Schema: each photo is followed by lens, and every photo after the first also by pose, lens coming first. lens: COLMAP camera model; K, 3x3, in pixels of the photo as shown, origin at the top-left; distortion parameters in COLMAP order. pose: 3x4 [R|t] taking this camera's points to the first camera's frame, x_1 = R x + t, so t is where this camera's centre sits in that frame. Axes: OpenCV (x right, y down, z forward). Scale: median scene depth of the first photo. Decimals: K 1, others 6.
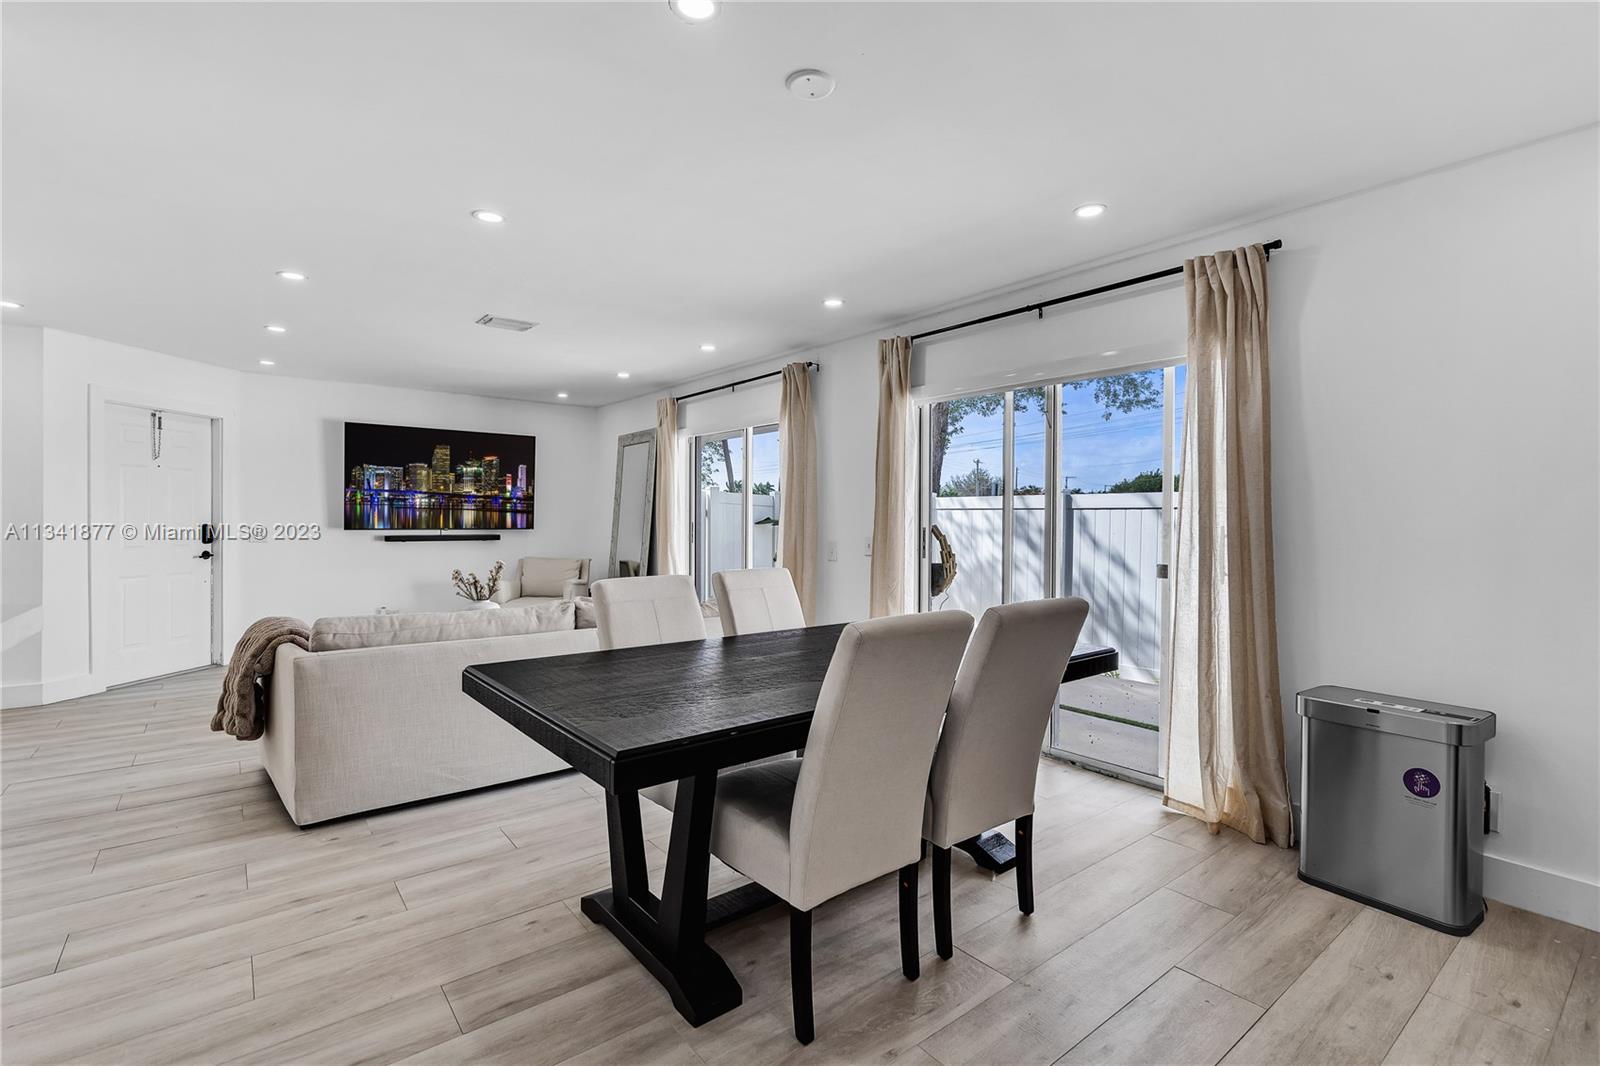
lens RADIAL K [[740.7, 0, 801.1], [0, 740.7, 524.2], [0, 0, 1]] dist [-0.004238, 0.002147]
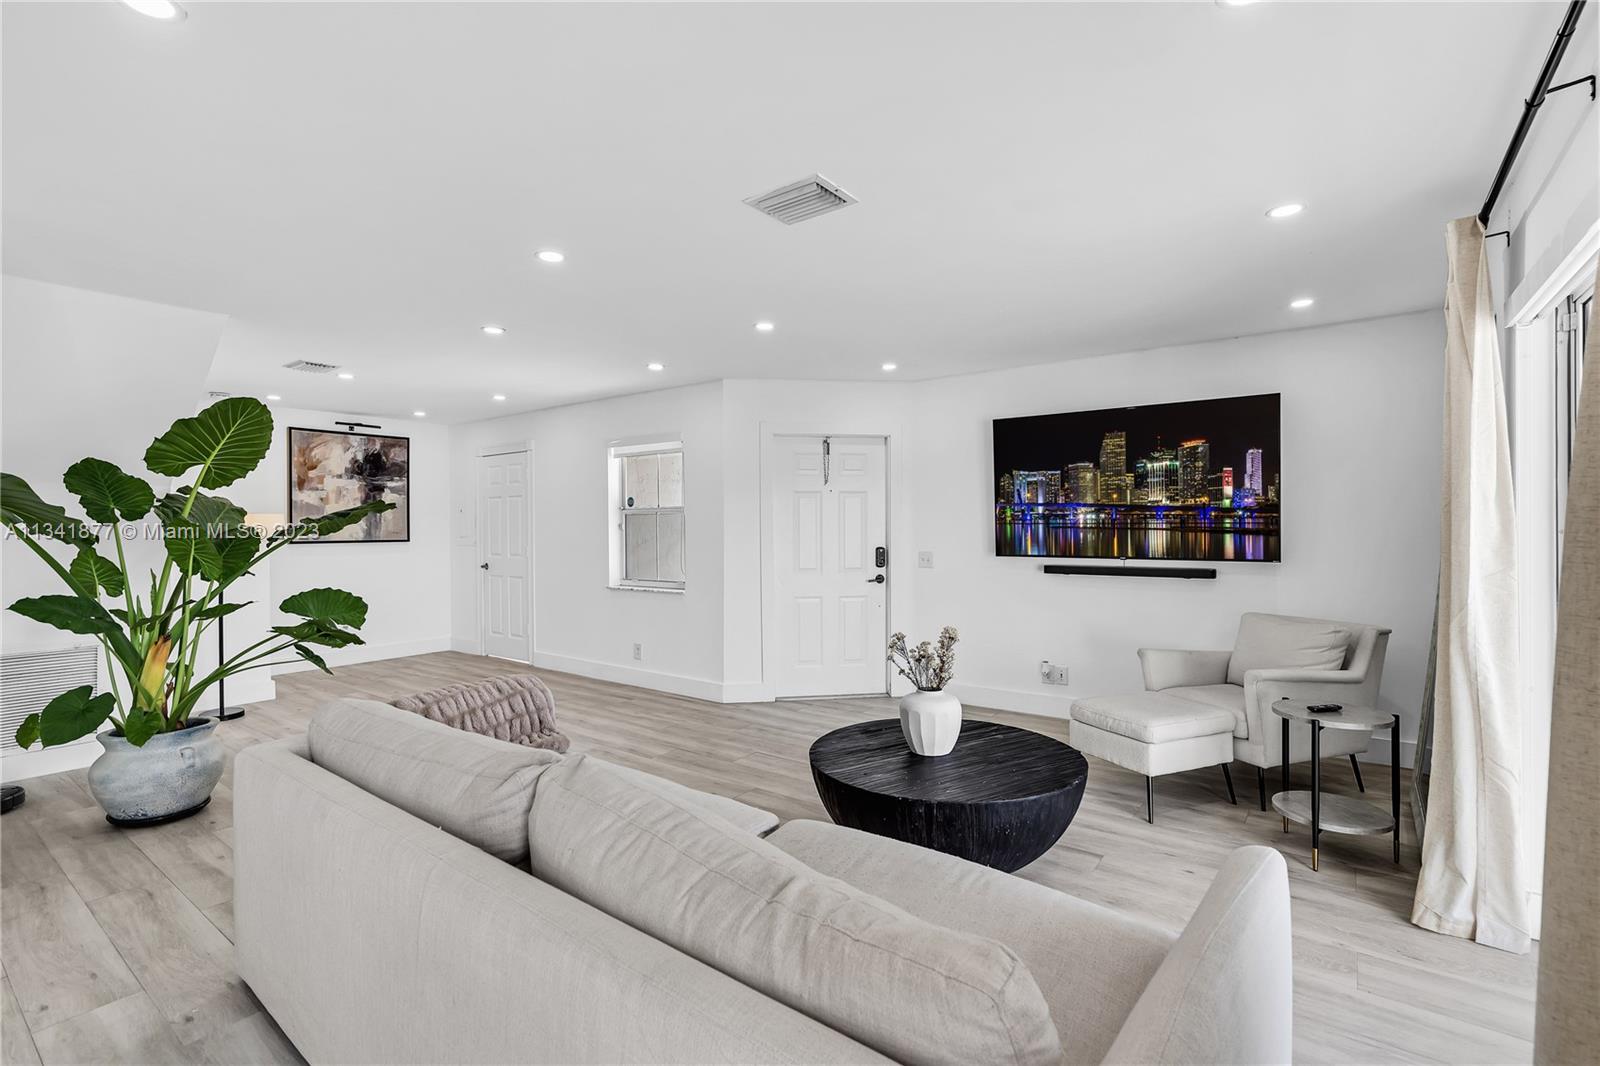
lens RADIAL K [[740.7, 0, 778.4], [0, 740.7, 526.7], [0, 0, 1]] dist [-0.004238, 0.002147]
pose [[0.223757, 0.007370, -0.974617, 0.094392], [0.007104, 0.999933, 0.009193, -0.031147], [0.974619, -0.008980, 0.223689, 0.566788]]
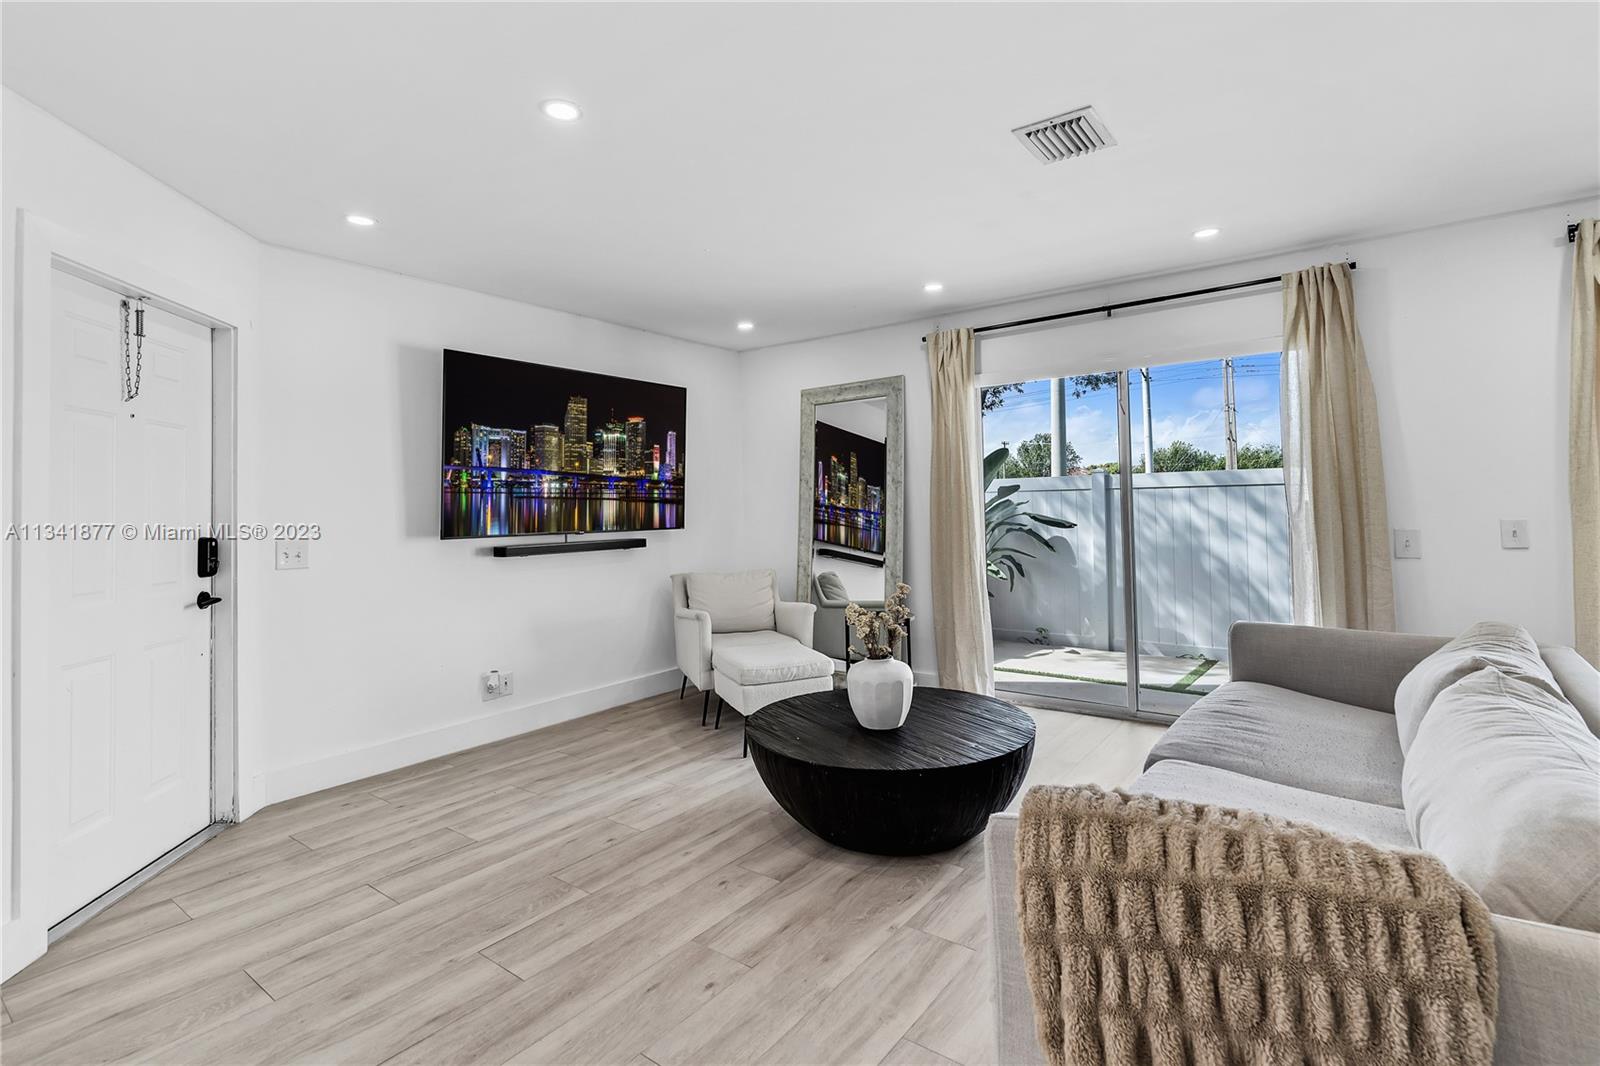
lens RADIAL K [[740.7, 0, 800.0], [0, 740.7, 473.7], [0, 0, 1]] dist [-0.004238, 0.002147]
pose [[0.966313, -0.012057, 0.257087, -0.471382], [0.025927, 0.998381, -0.050627, -0.005734], [-0.256061, 0.055587, 0.965061, 0.359801]]
